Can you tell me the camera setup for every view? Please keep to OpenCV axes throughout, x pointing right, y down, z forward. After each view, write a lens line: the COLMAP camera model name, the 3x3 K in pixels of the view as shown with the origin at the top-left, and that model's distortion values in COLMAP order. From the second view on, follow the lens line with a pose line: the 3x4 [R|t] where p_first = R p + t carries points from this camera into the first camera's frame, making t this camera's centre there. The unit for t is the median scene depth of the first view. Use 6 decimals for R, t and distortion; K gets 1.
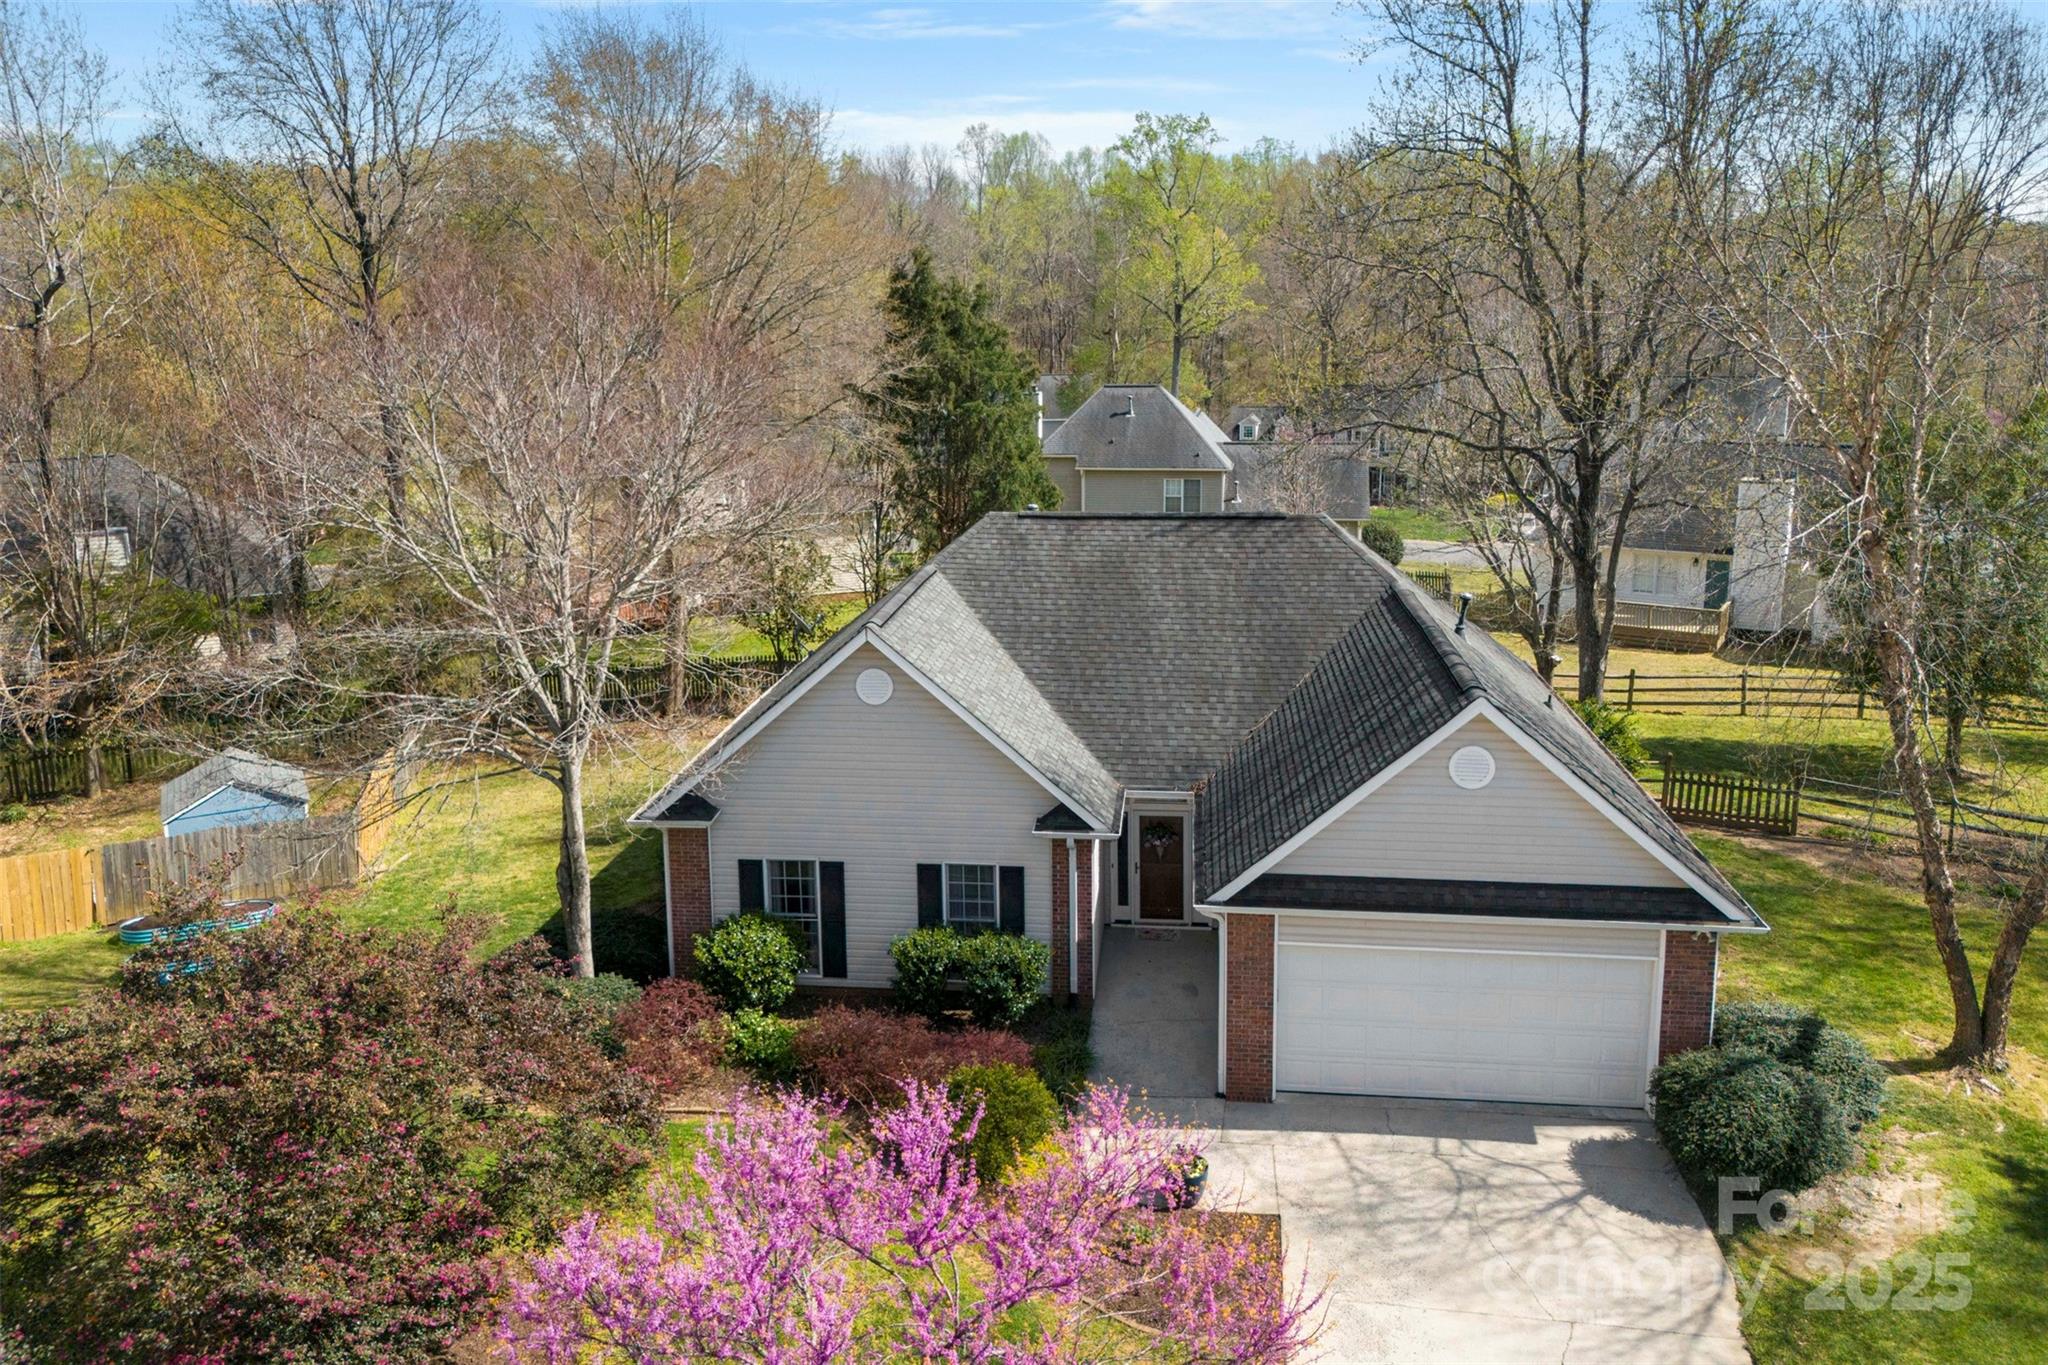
lens RADIAL K [[1458.8, 0, 1025.8], [0, 1458.8, 638.6], [0, 0, 1]] dist [0.154329, -0.126081]
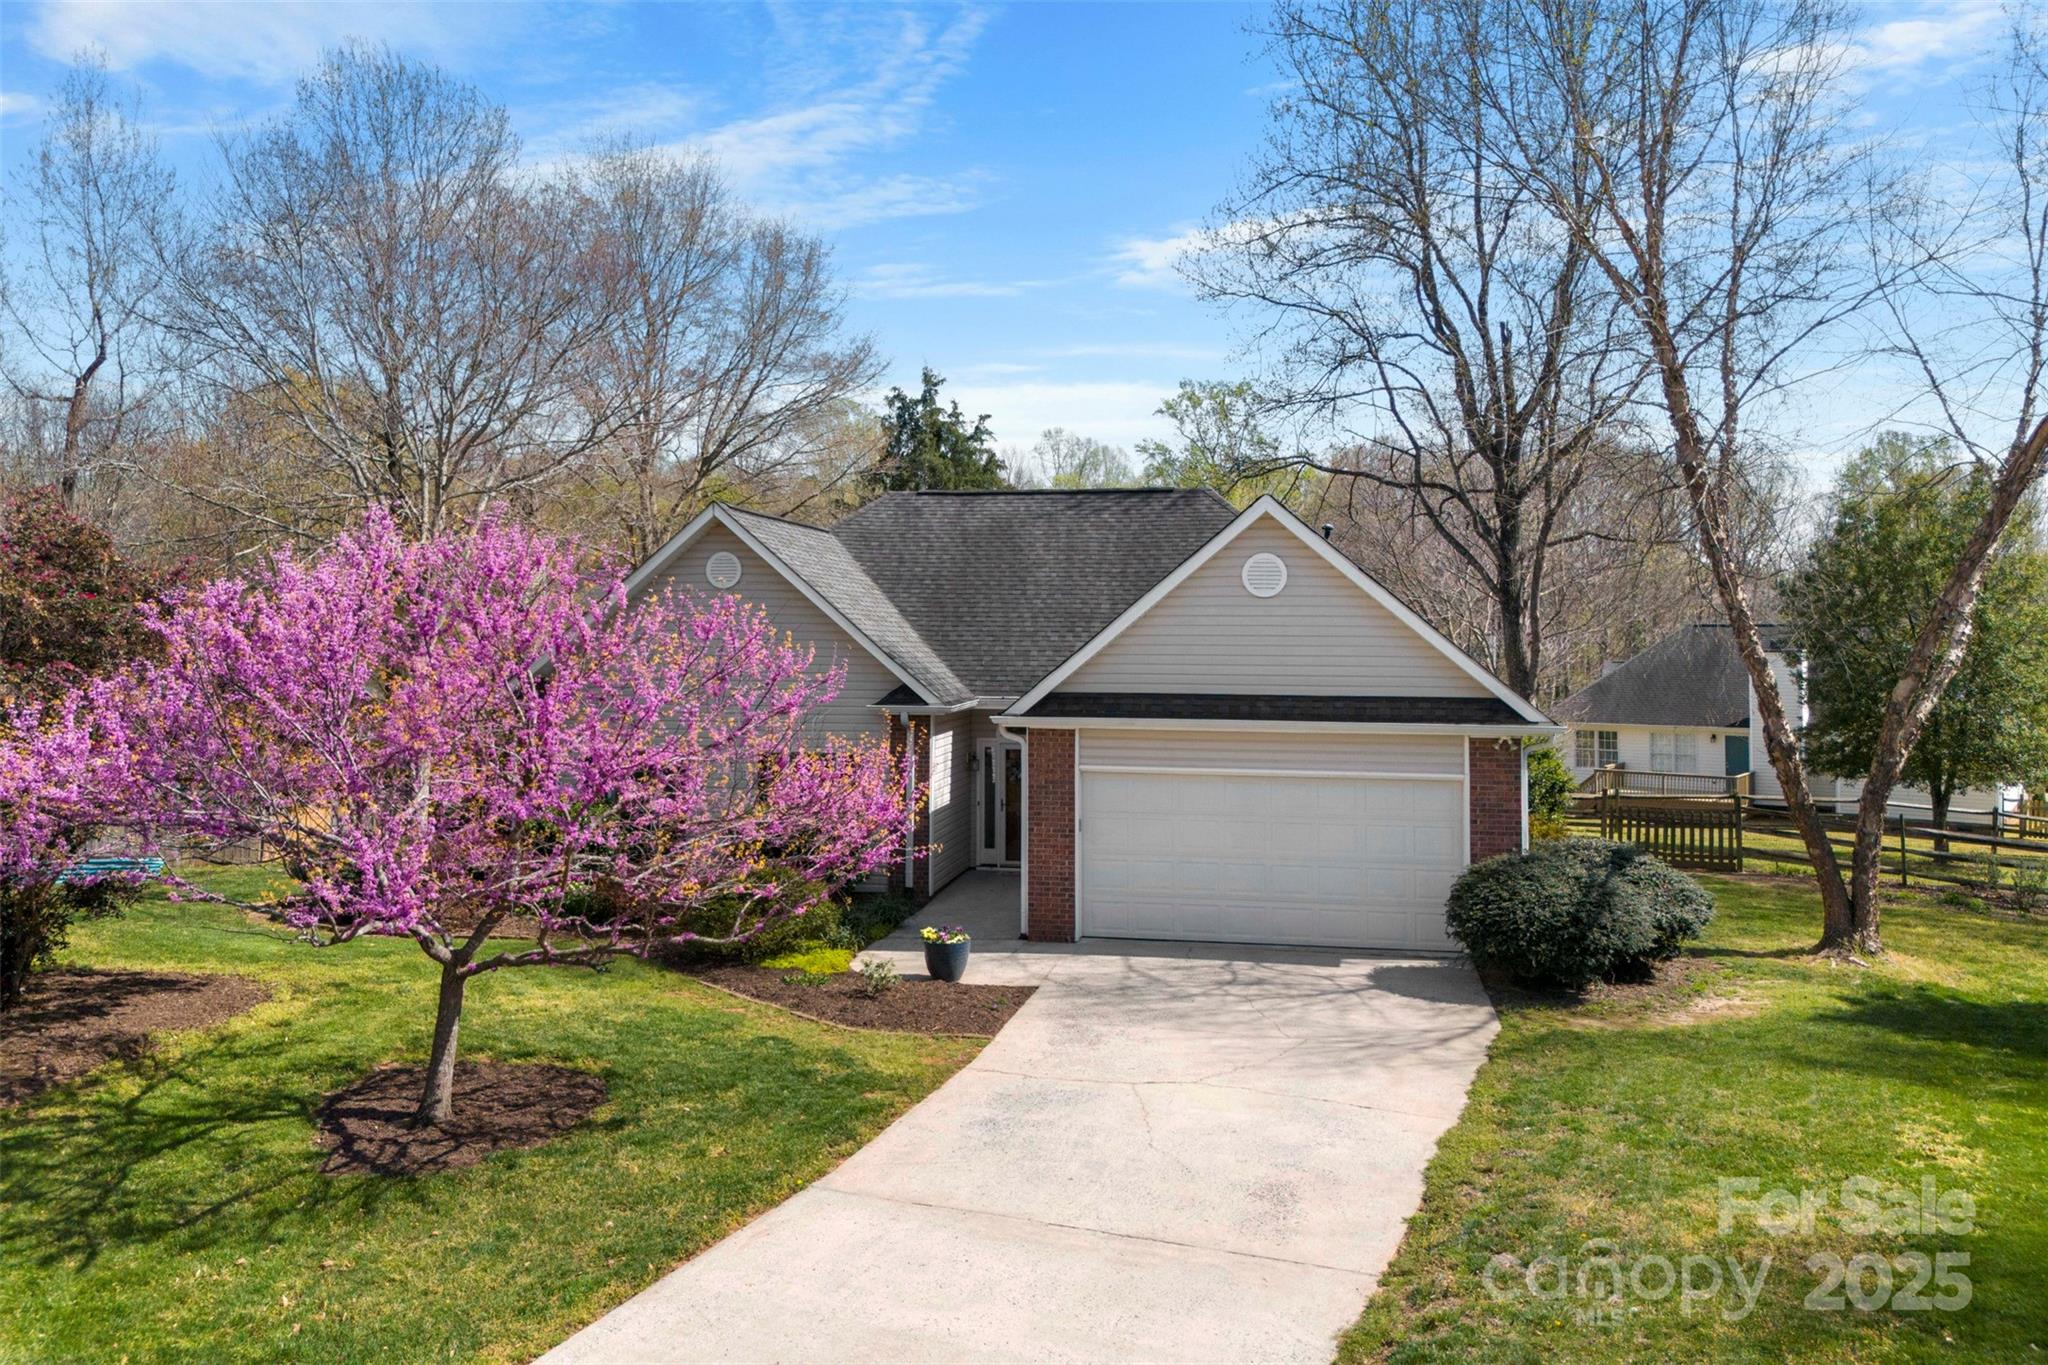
lens RADIAL K [[1458.8, 0, 1025.8], [0, 1458.8, 638.6], [0, 0, 1]] dist [0.154329, -0.126081]
pose [[0.998159, 0.014154, -0.058985, 0.167068], [-0.026115, 0.977938, -0.207255, 0.284201], [0.054750, 0.208414, 0.976507, 0.031186]]
